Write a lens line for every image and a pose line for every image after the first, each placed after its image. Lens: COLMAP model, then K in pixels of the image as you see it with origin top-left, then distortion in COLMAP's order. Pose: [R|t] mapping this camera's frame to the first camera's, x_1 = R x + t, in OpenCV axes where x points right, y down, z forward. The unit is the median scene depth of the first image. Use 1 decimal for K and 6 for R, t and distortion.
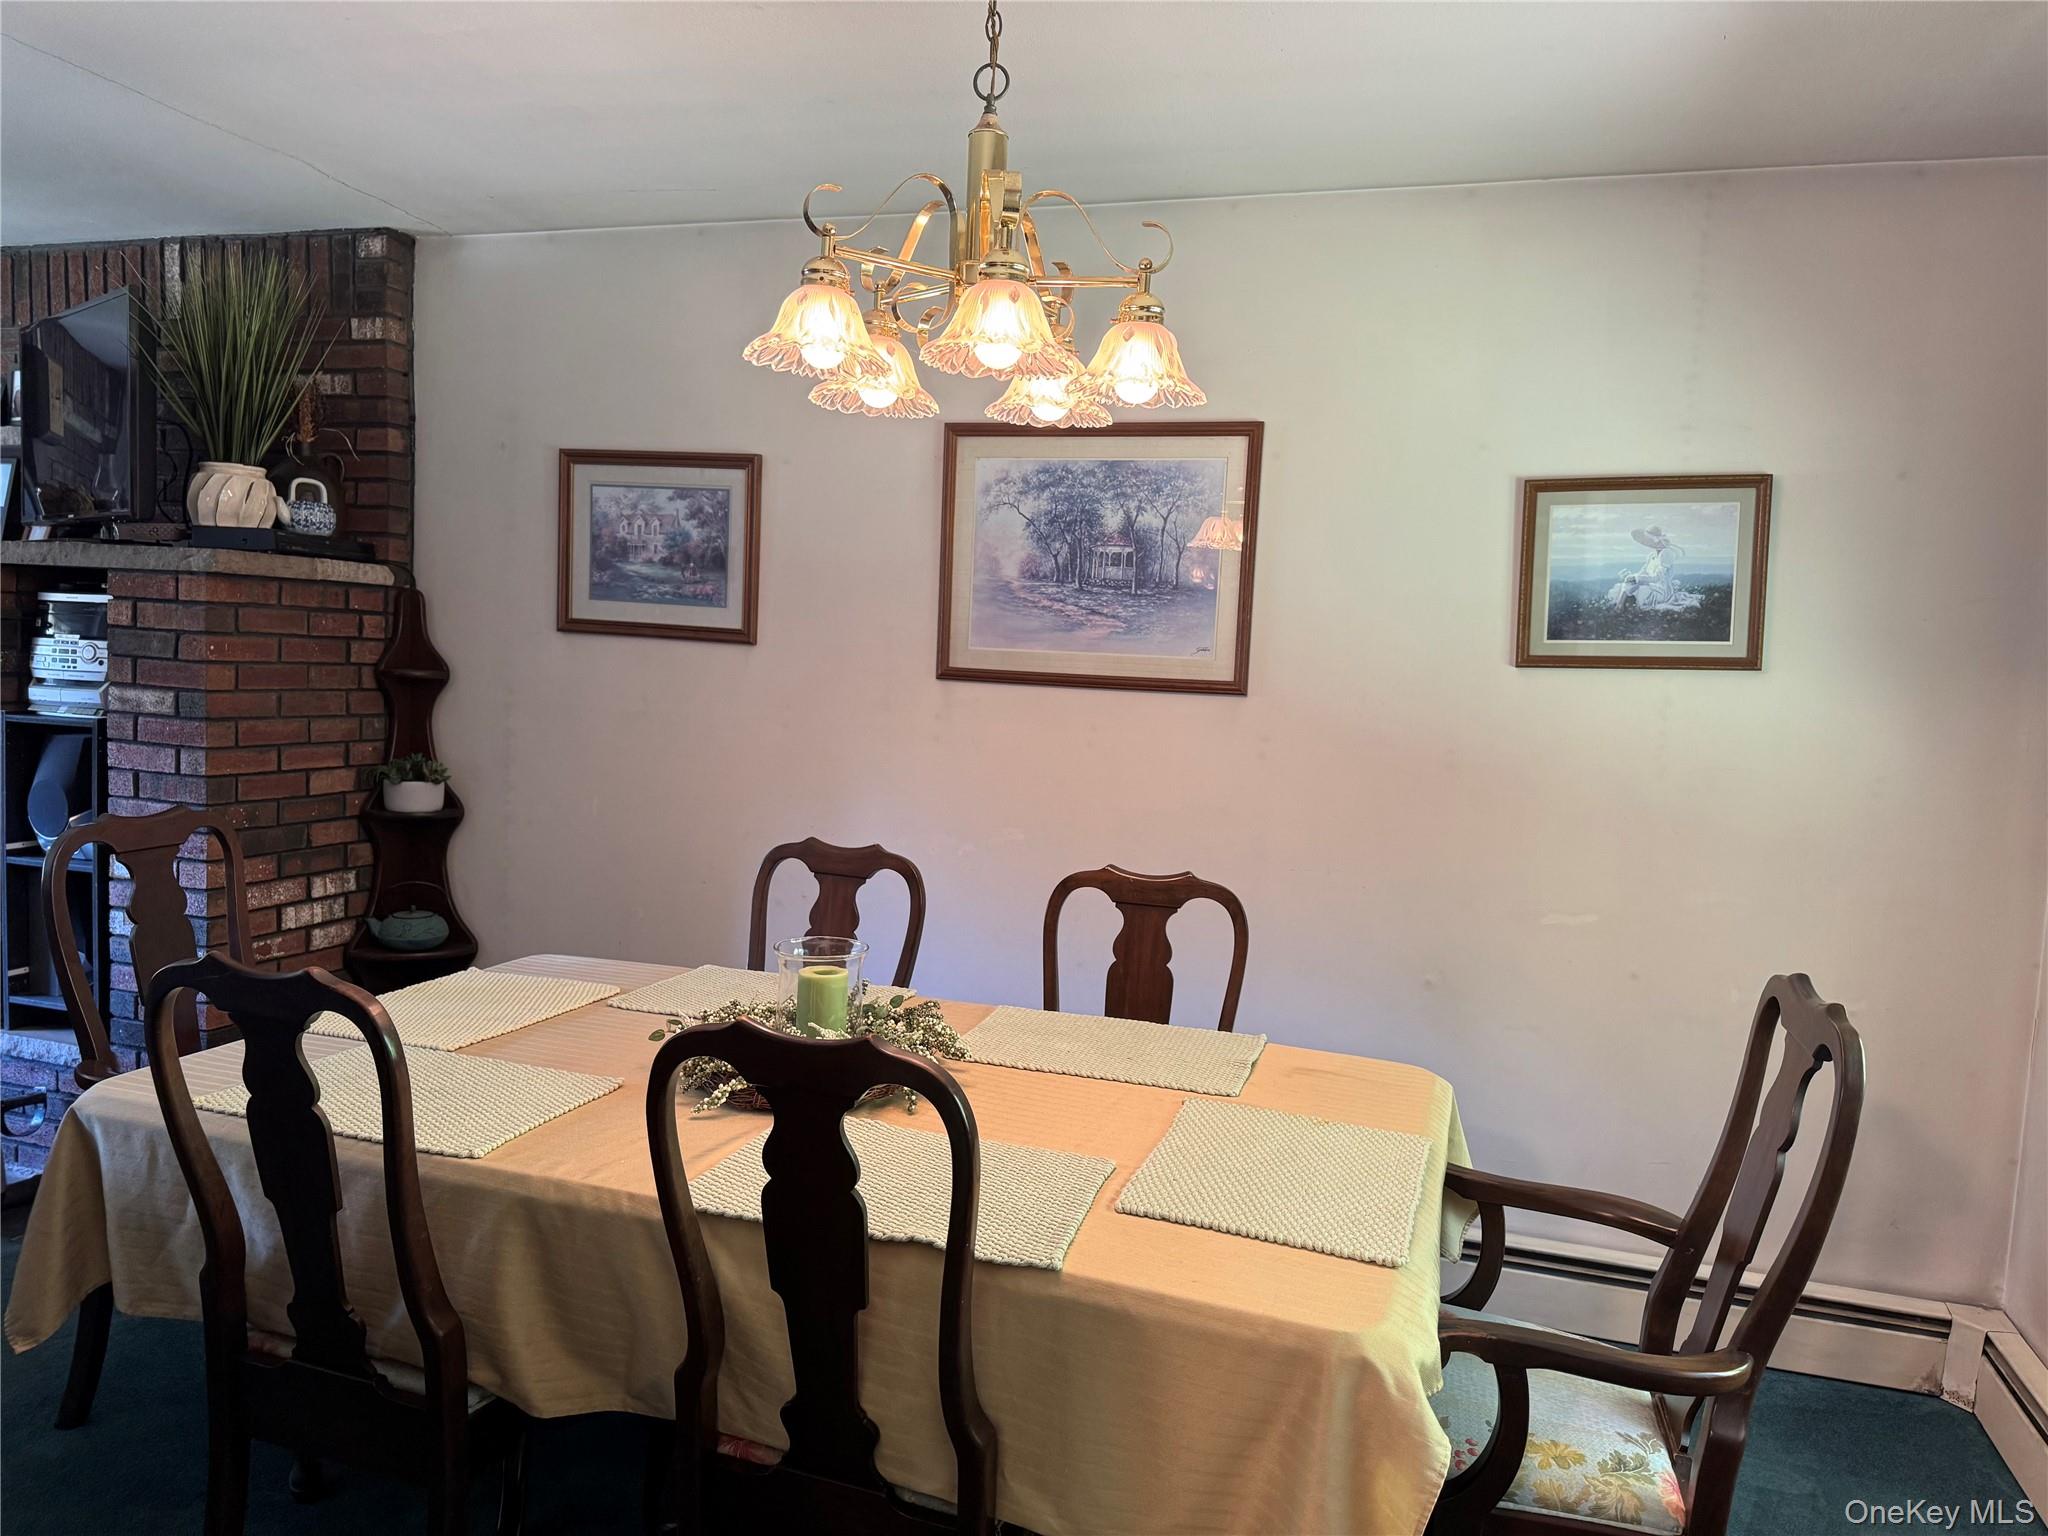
lens RADIAL K [[1453.1, 0, 1033.4], [0, 1453.1, 764.3], [0, 0, 1]] dist [0.066401, -0.080392]
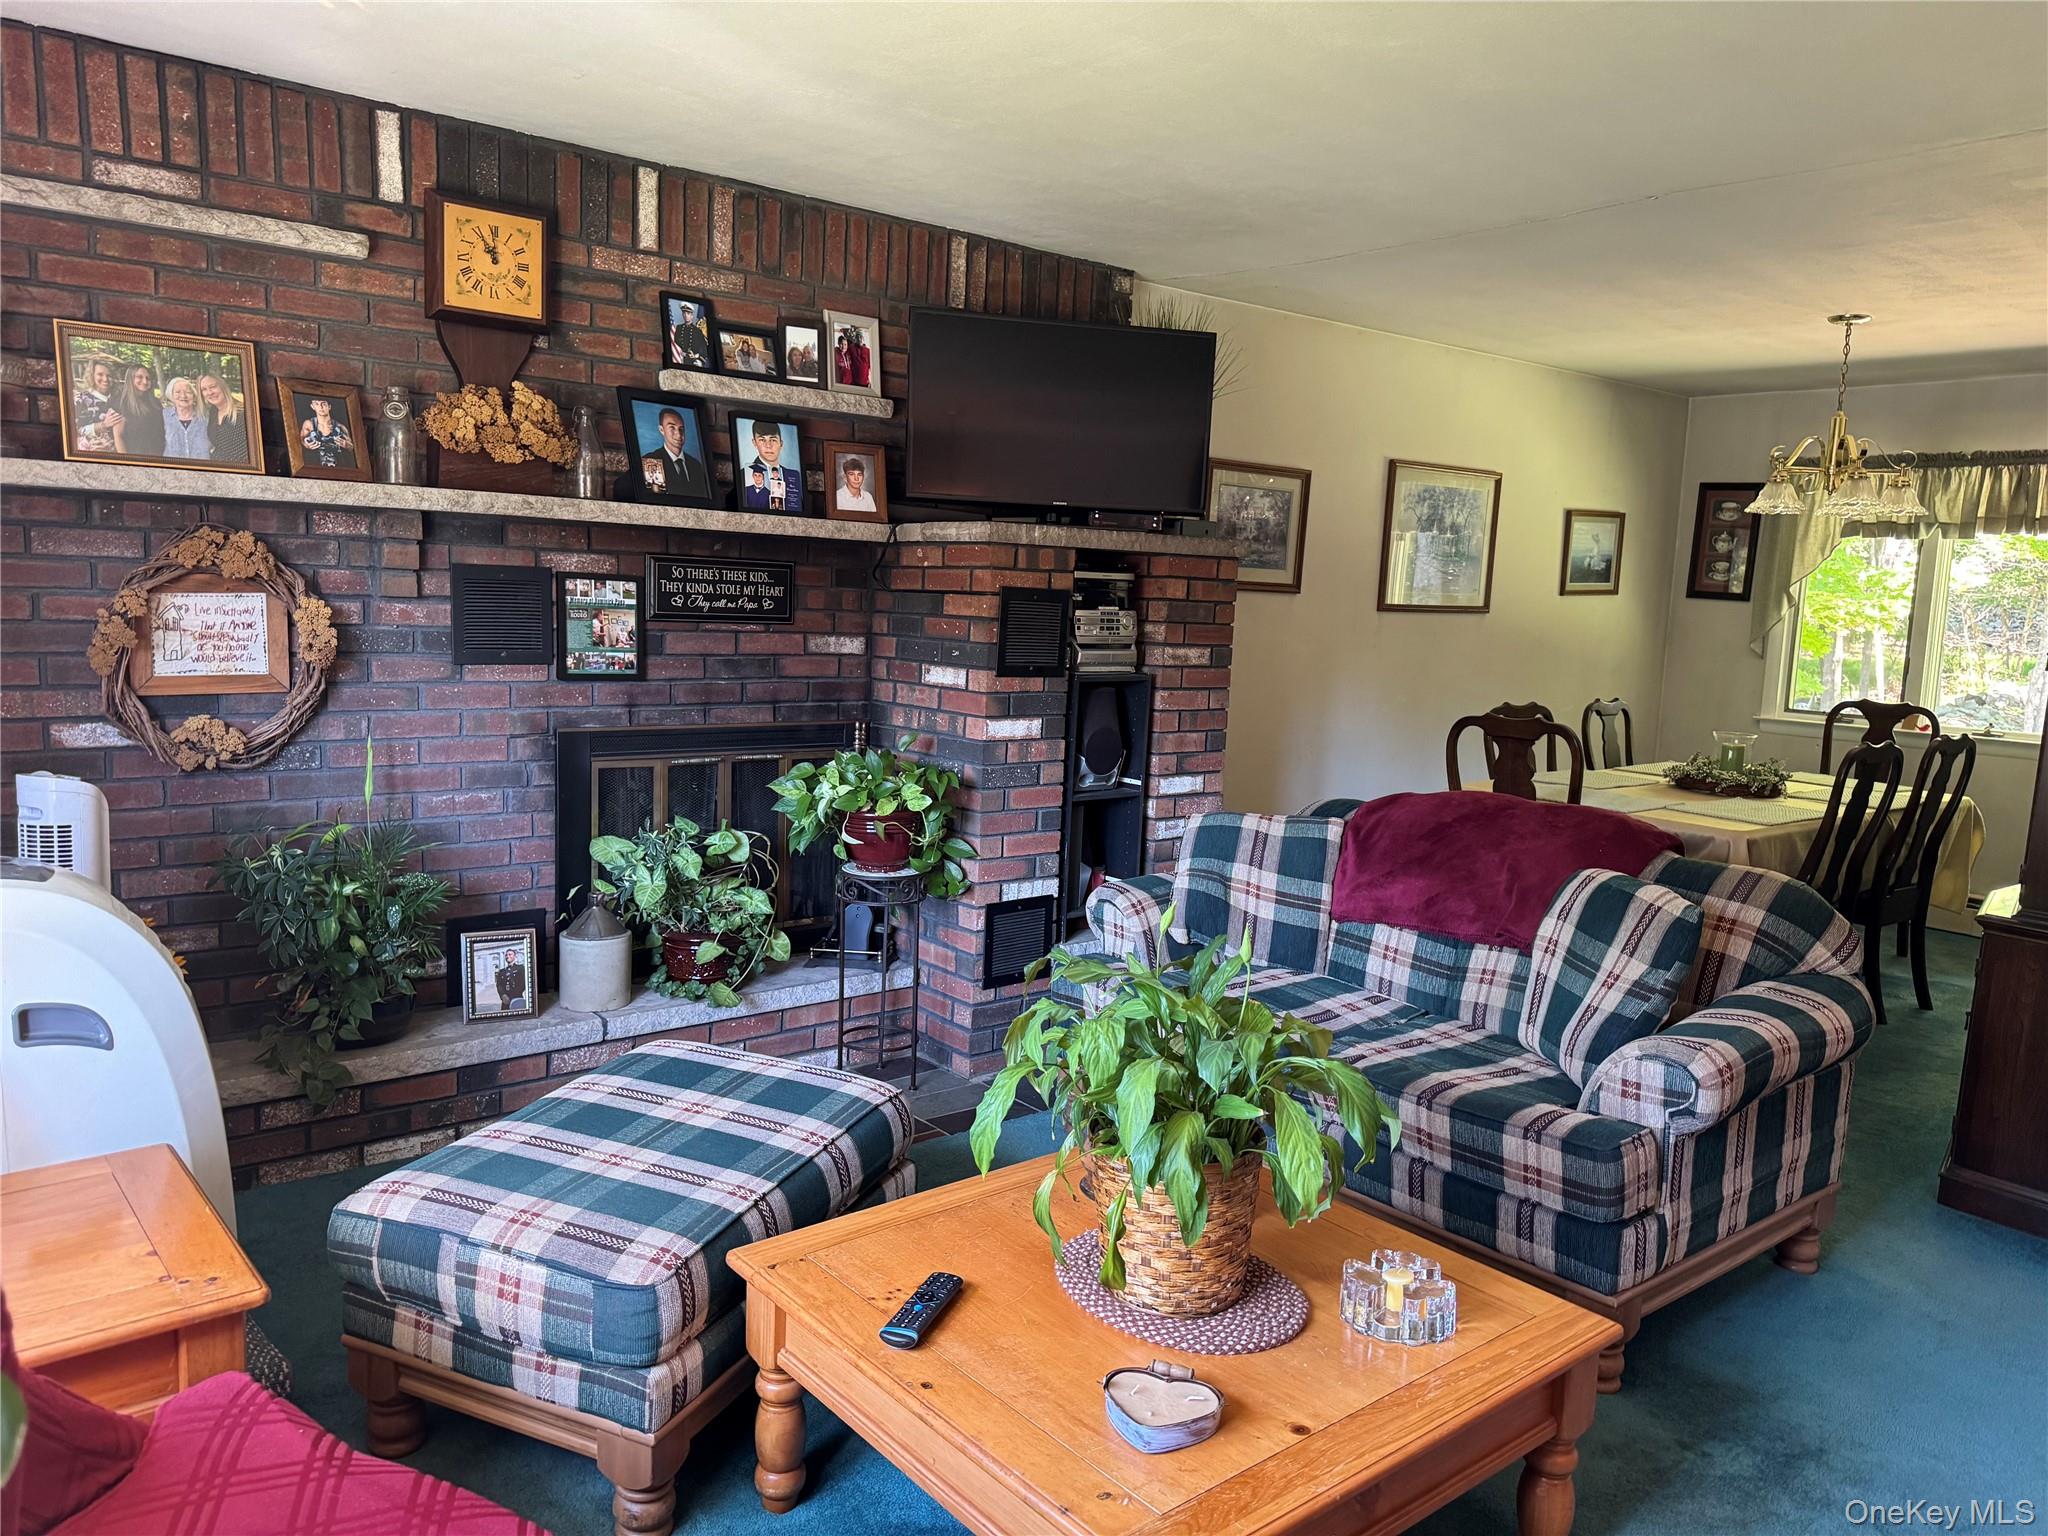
lens RADIAL K [[1453.1, 0, 1075.2], [0, 1453.1, 784.1], [0, 0, 1]] dist [0.066401, -0.080392]
pose [[0.528550, -0.142899, 0.836788, -1.660100], [0.054297, 0.989402, 0.134665, -0.104412], [-0.847164, -0.025742, 0.530708, 0.378141]]
